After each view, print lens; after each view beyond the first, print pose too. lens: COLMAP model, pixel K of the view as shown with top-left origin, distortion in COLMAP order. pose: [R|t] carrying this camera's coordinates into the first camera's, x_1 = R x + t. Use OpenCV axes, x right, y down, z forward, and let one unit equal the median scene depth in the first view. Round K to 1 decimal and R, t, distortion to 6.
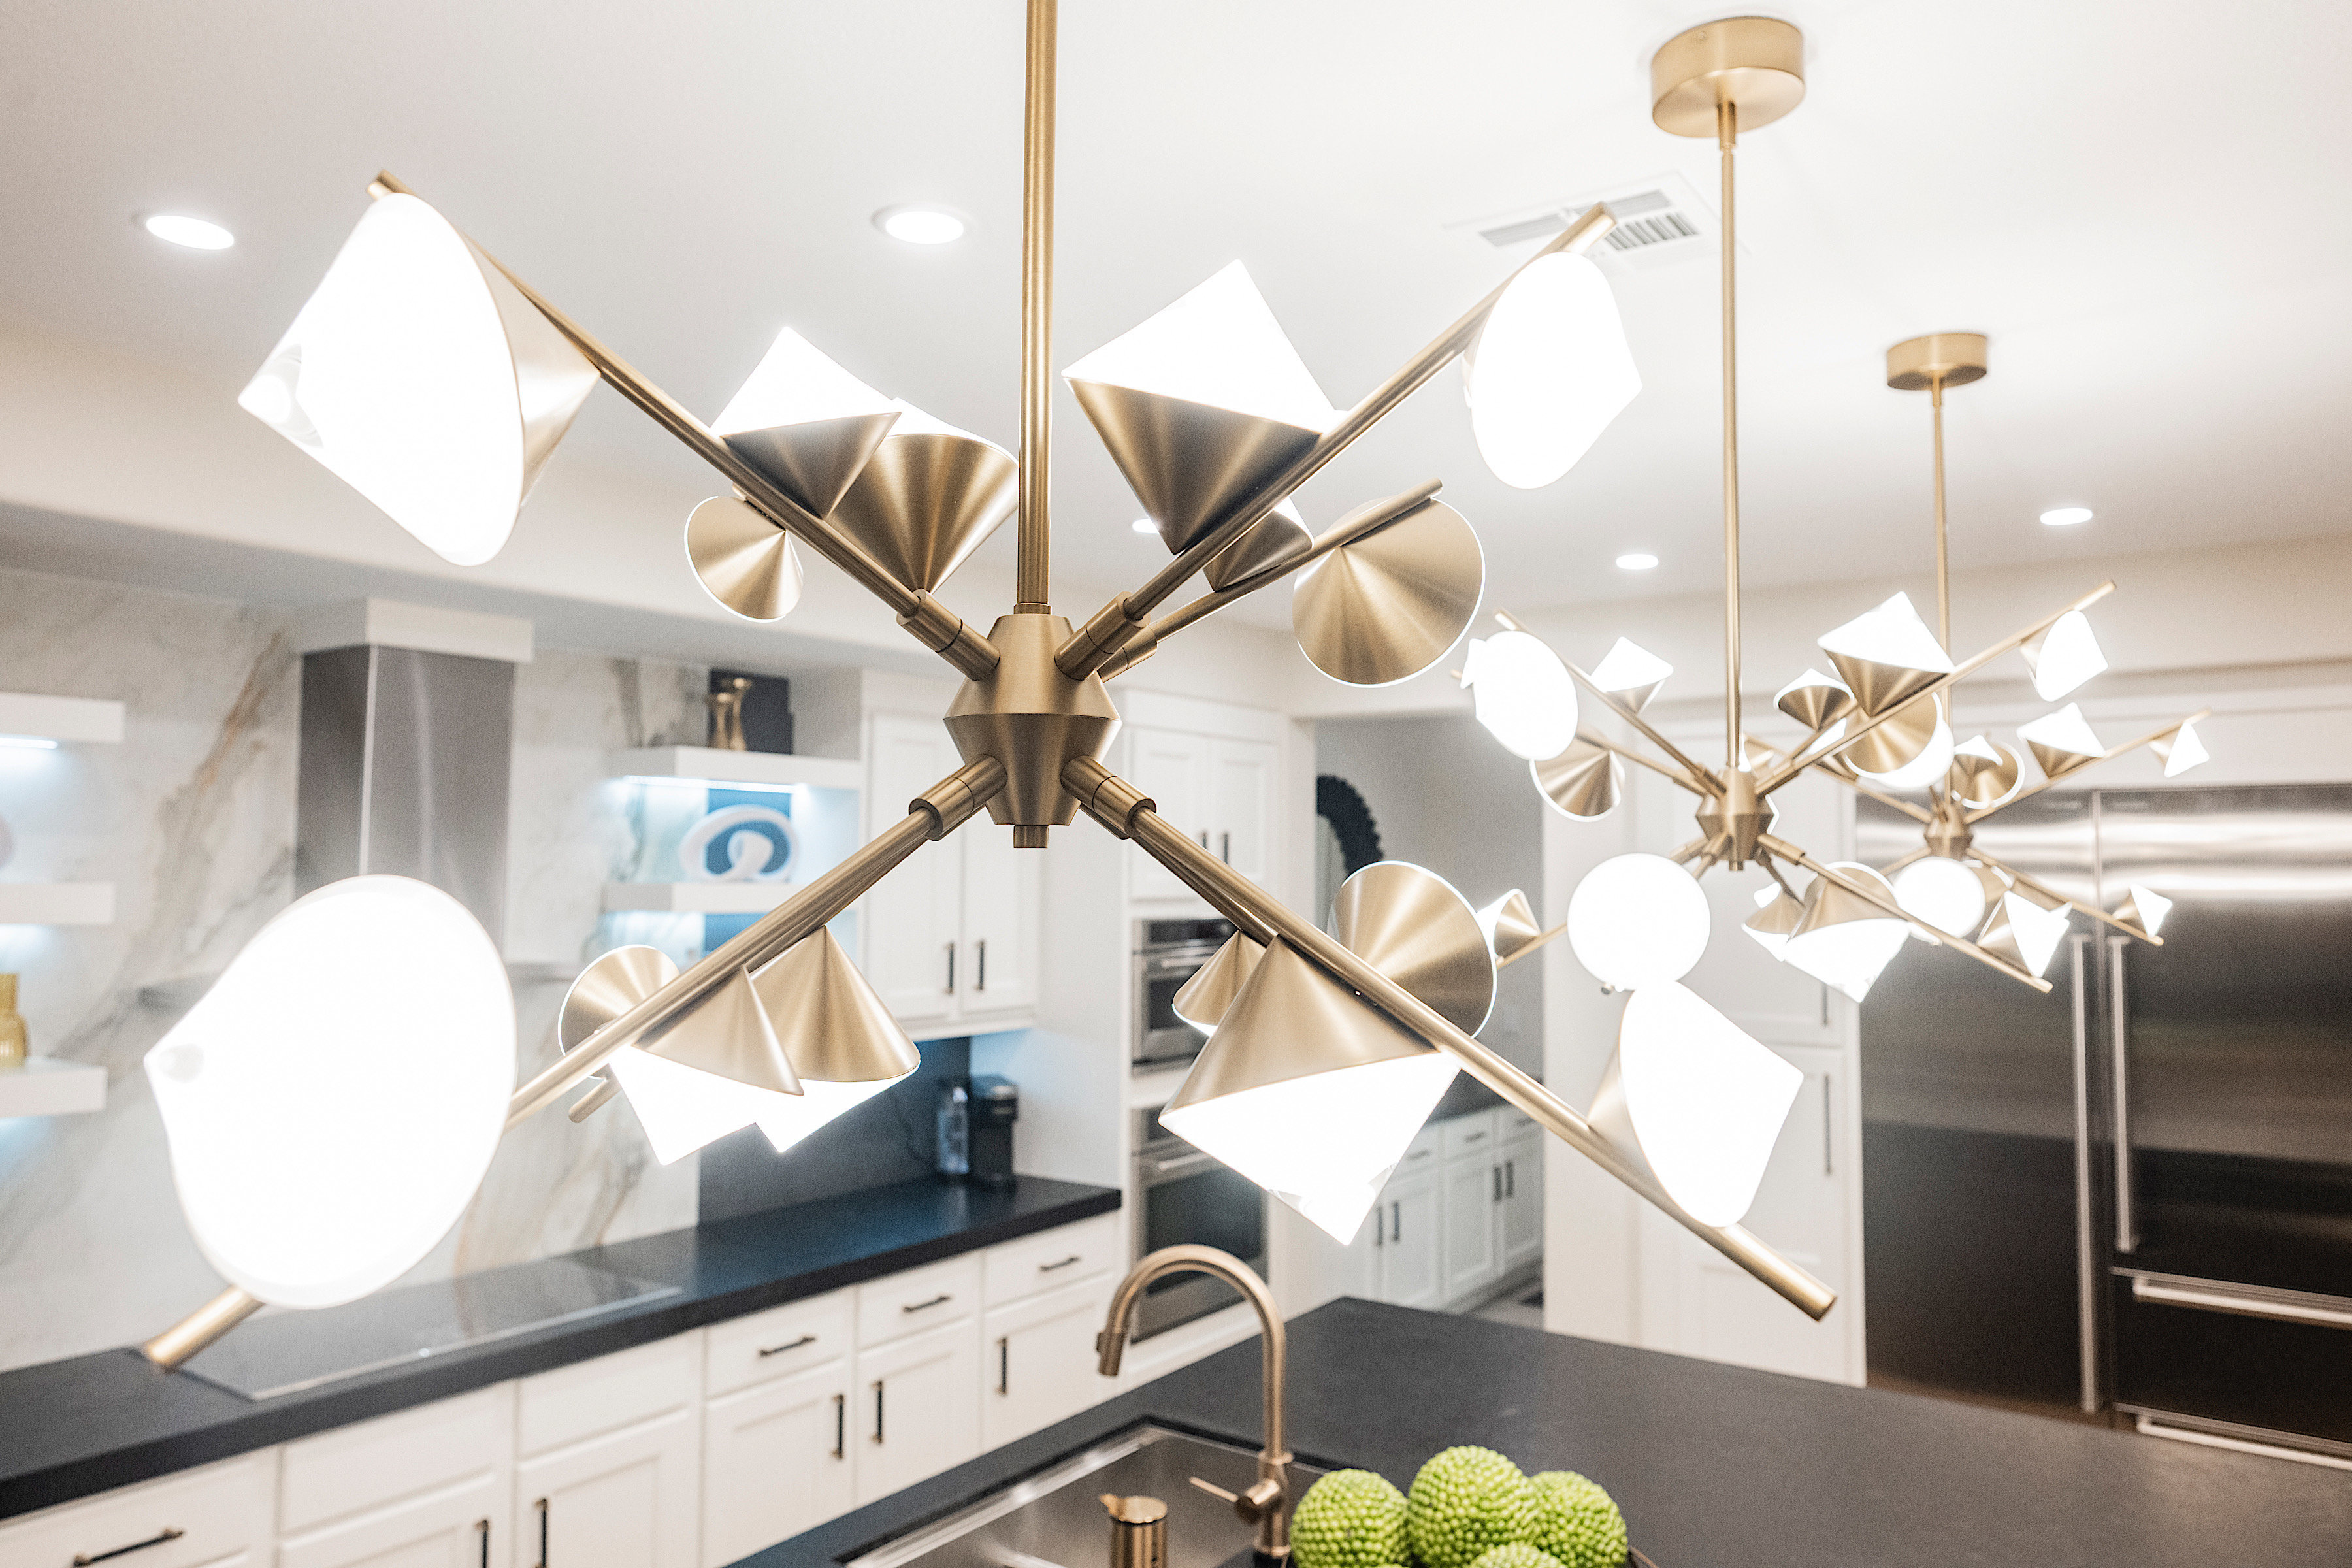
lens RADIAL K [[1579.9, 0, 1176.0], [0, 1579.9, 784.0], [0, 0, 1]] dist [-0.002450, -0.000672]
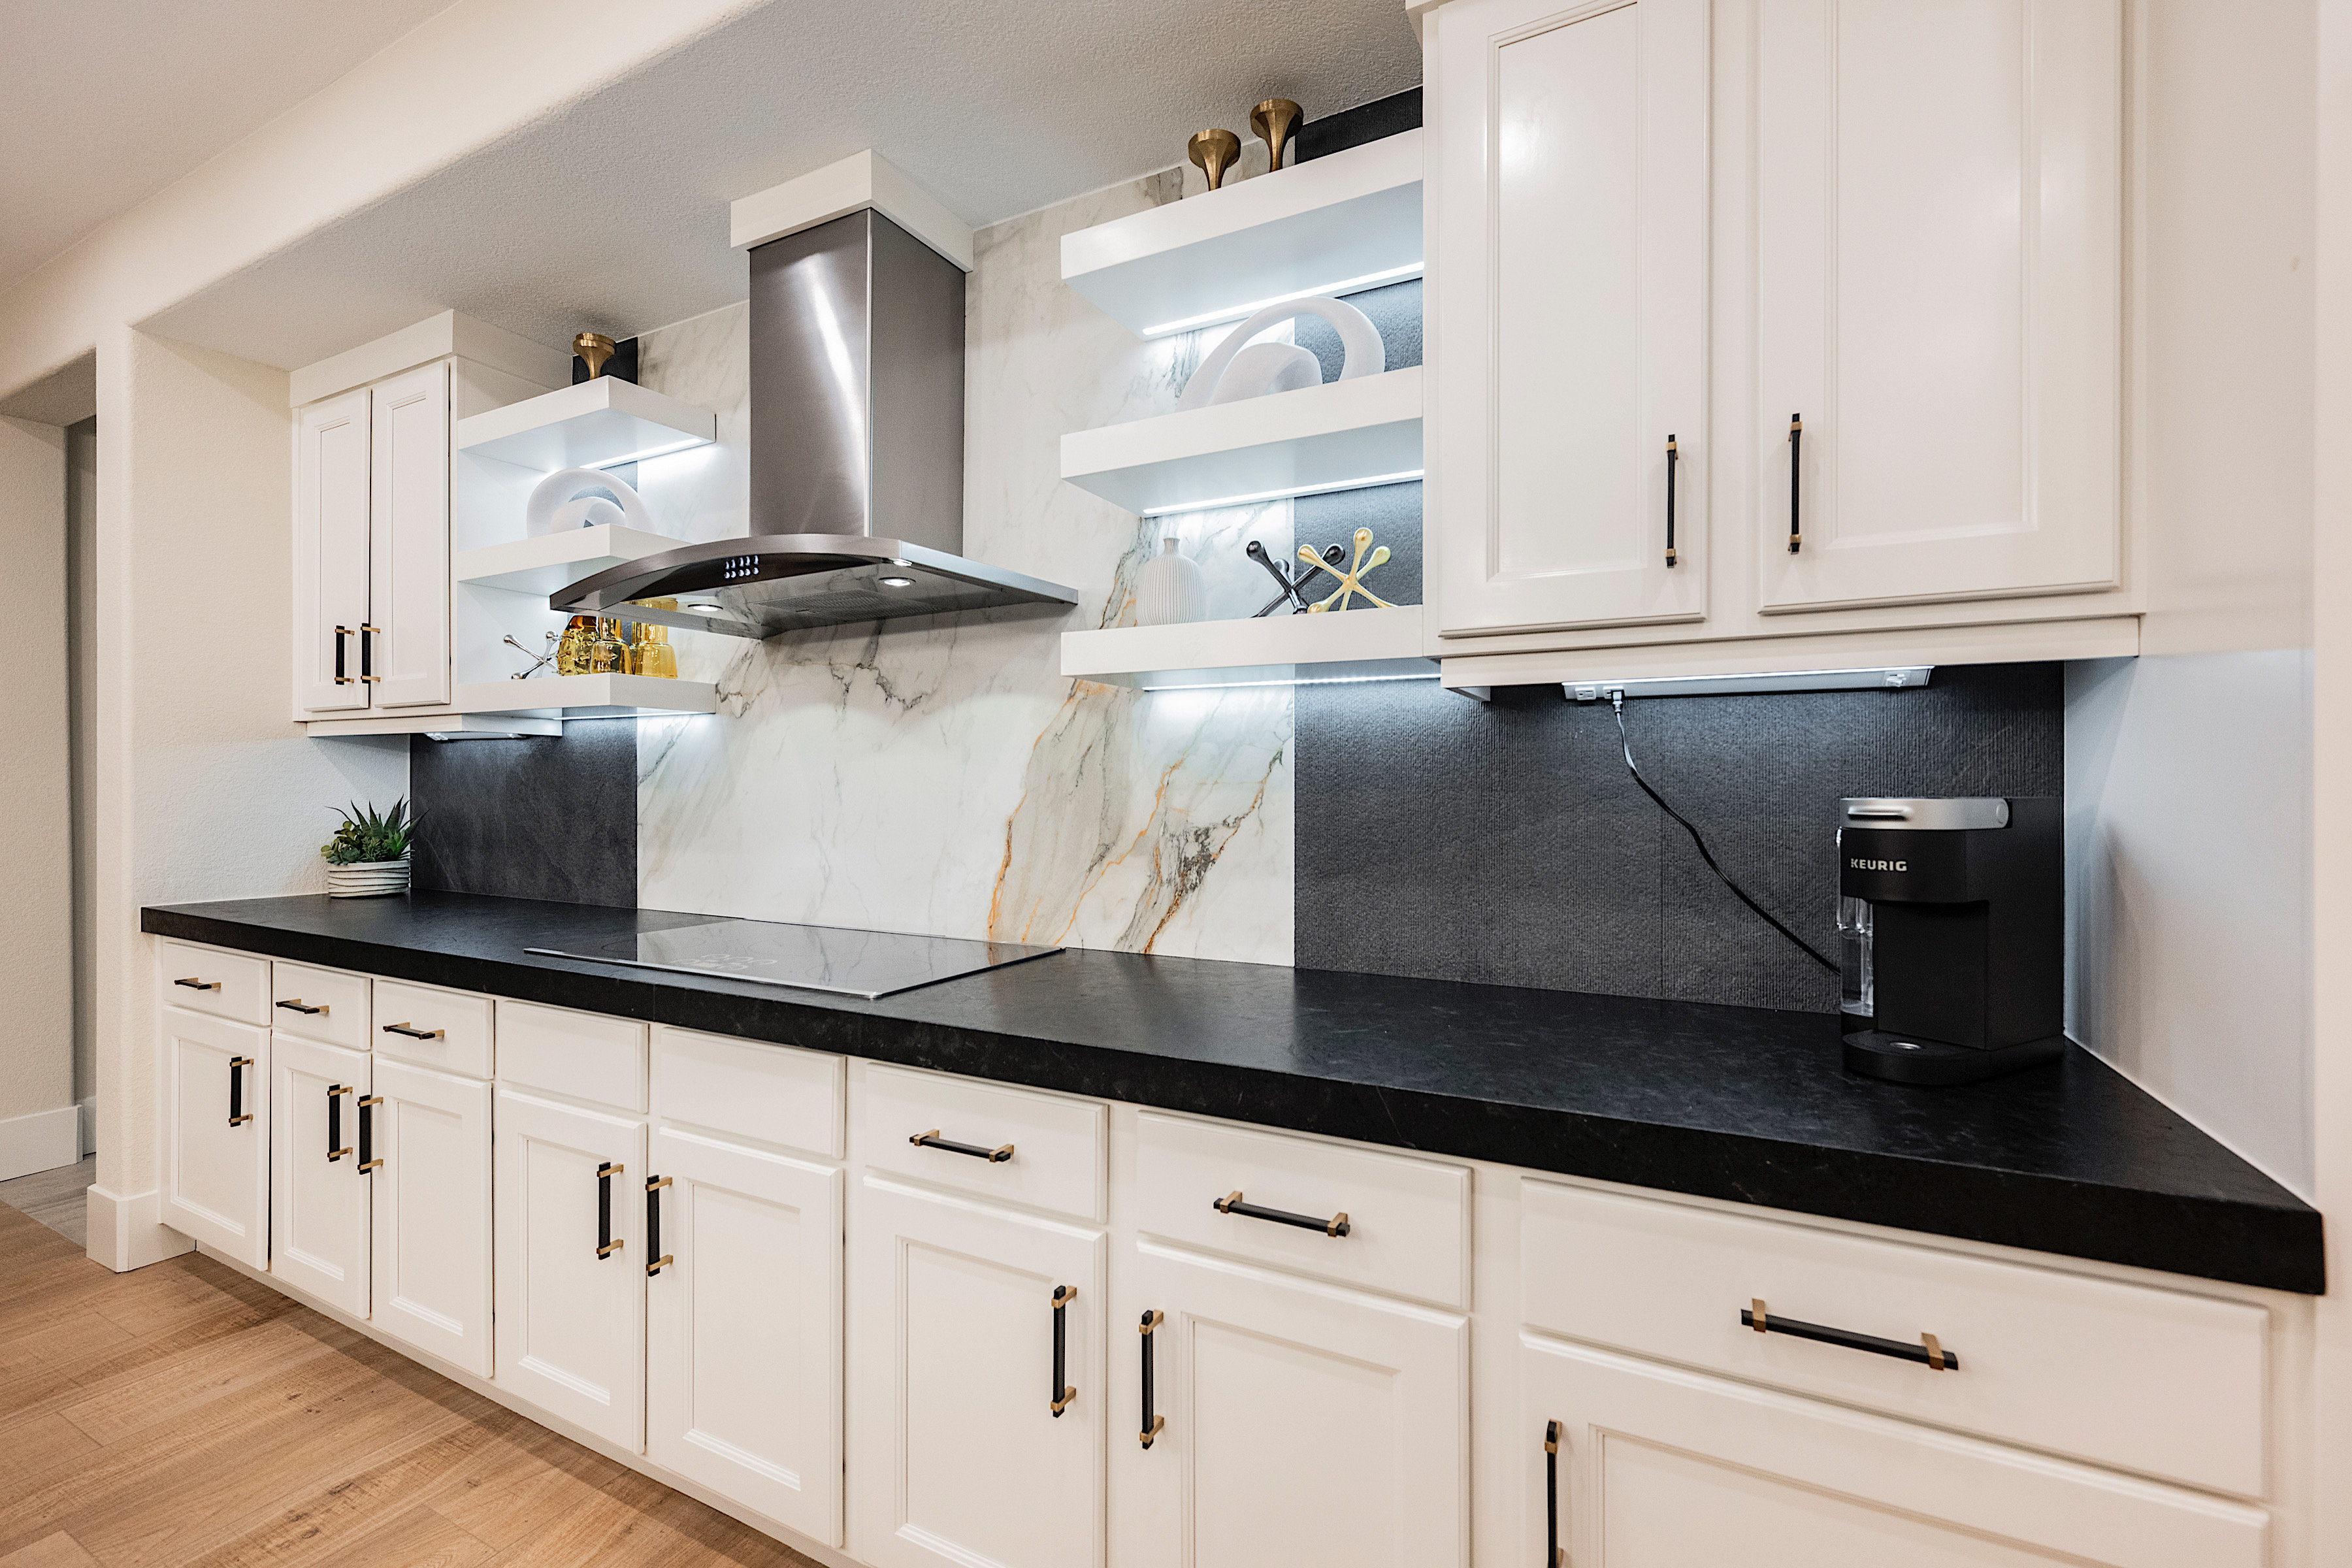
lens RADIAL K [[1005.4, 0, 1176.0], [0, 1005.4, 784.0], [0, 0, 1]] dist [0.001381, 0.000096]
pose [[0.143409, -0.002881, -0.989659, 0.115271], [0.057296, 0.998343, 0.005396, 0.202602], [0.988004, -0.057477, 0.143337, 0.924659]]
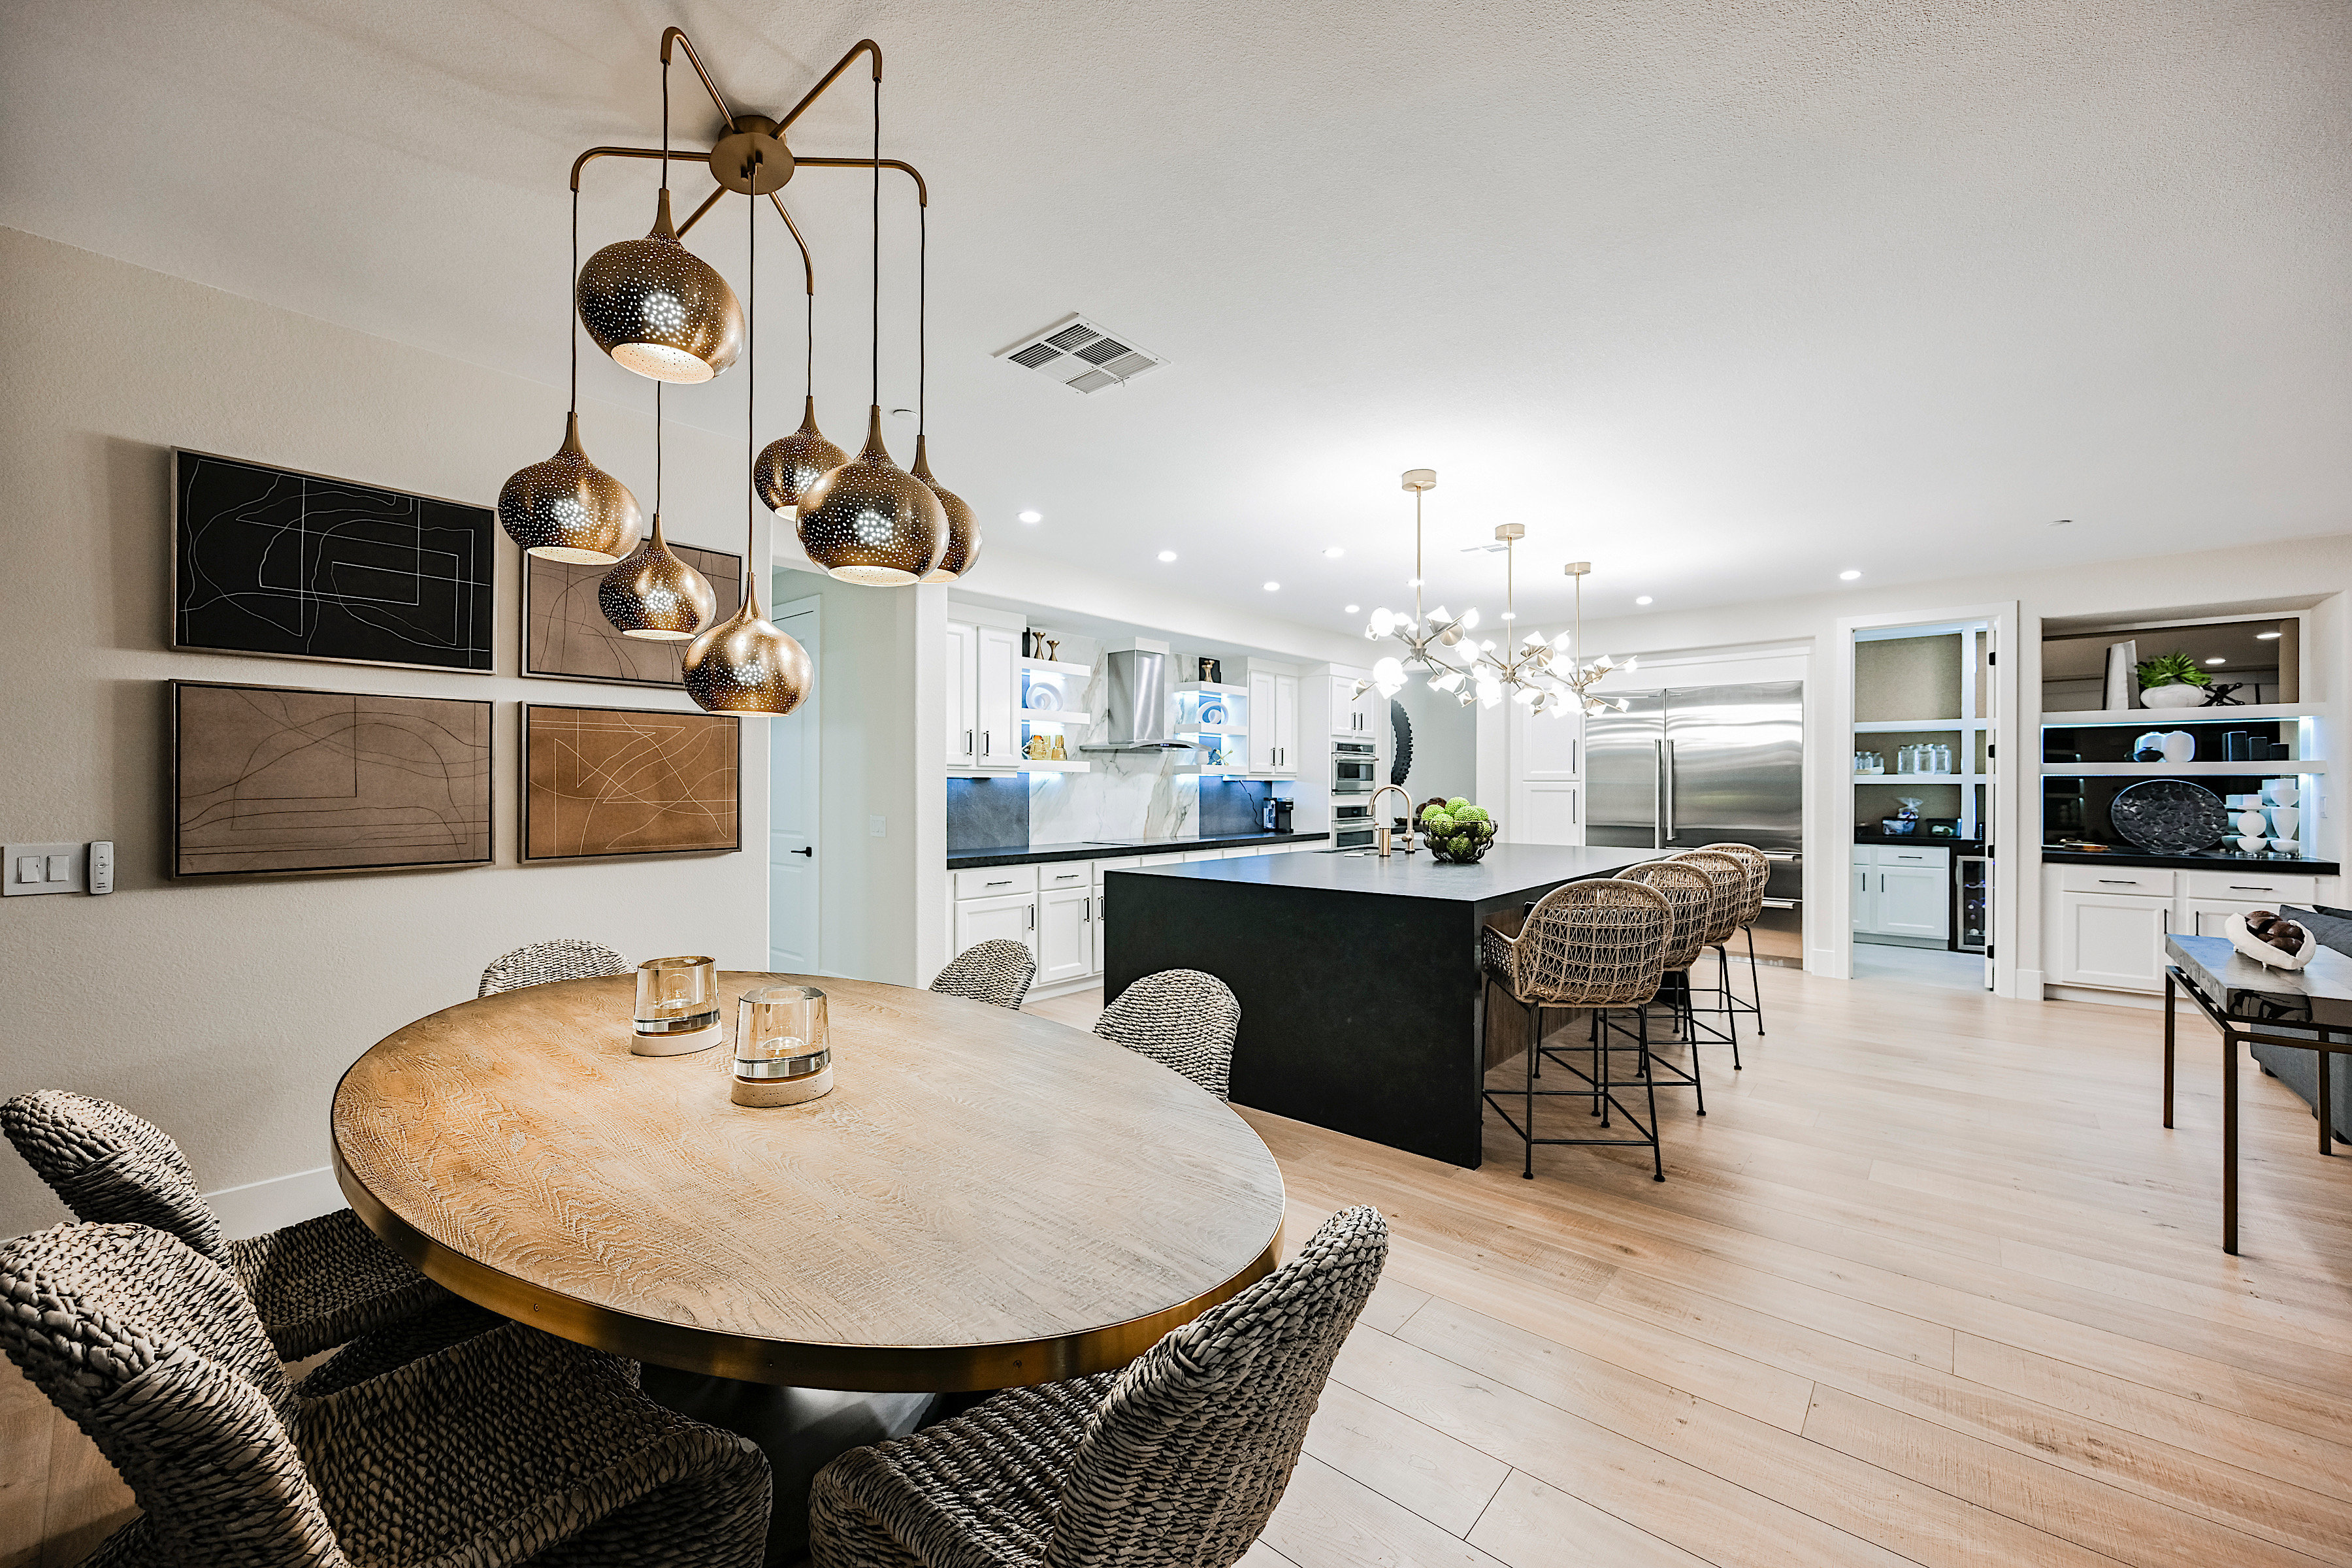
lens RADIAL K [[914.9, 0, 1183.6], [0, 914.9, 787.3], [0, 0, 1]] dist [-0.001495, -0.000367]
pose [[0.996676, -0.005648, -0.081272, -0.189940], [0.010018, 0.998520, 0.053457, 0.088769], [0.080850, -0.054094, 0.995257, -0.840250]]
